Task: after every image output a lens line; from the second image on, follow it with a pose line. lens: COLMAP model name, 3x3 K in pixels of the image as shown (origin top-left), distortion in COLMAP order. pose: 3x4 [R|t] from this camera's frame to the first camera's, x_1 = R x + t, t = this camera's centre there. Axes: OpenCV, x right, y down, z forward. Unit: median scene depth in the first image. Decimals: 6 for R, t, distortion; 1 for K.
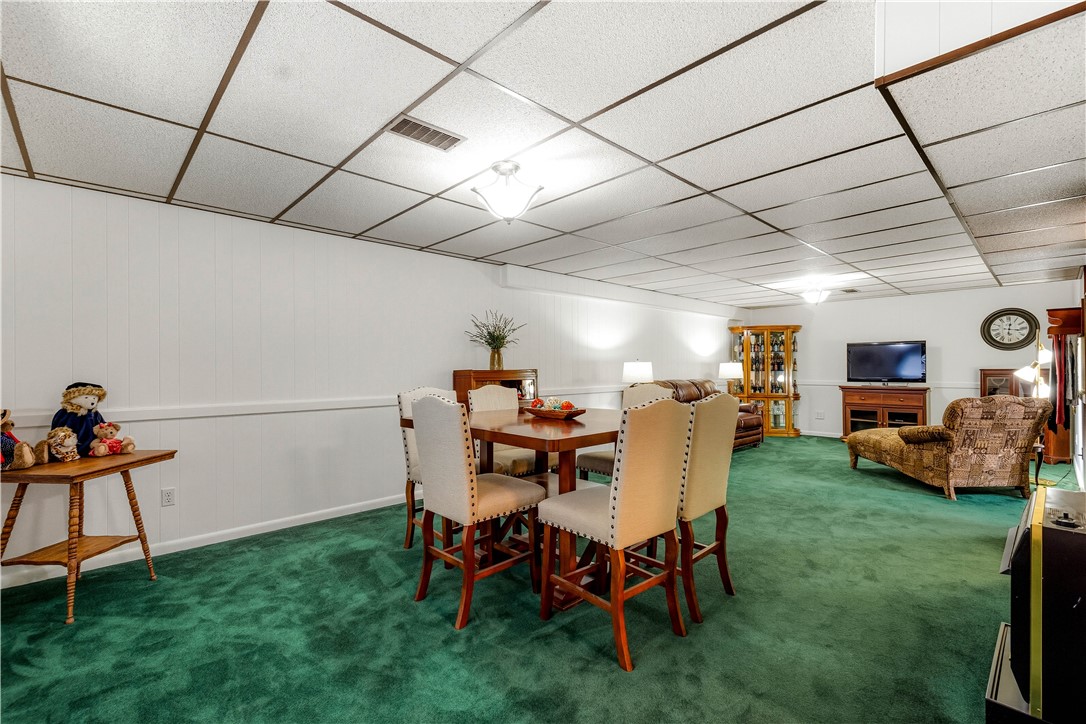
lens RADIAL K [[475.7, 0, 545.3], [0, 475.7, 364.1], [0, 0, 1]] dist [-0.000070, 0.000285]
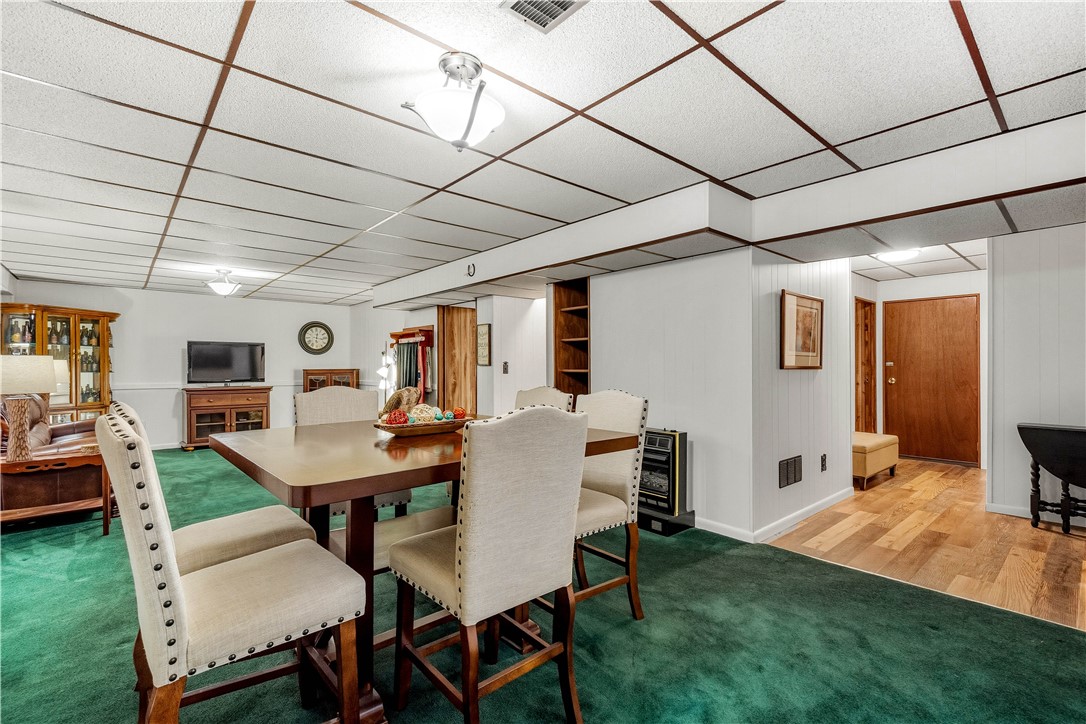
lens RADIAL K [[487.0, 0, 544.2], [0, 487.0, 369.0], [0, 0, 1]] dist [0.001501, 0.000093]
pose [[0.033636, 0.000746, 0.999434, -0.284483], [-0.007196, 0.999974, -0.000504, 0.005452], [-0.999408, -0.007174, 0.033640, 0.321703]]
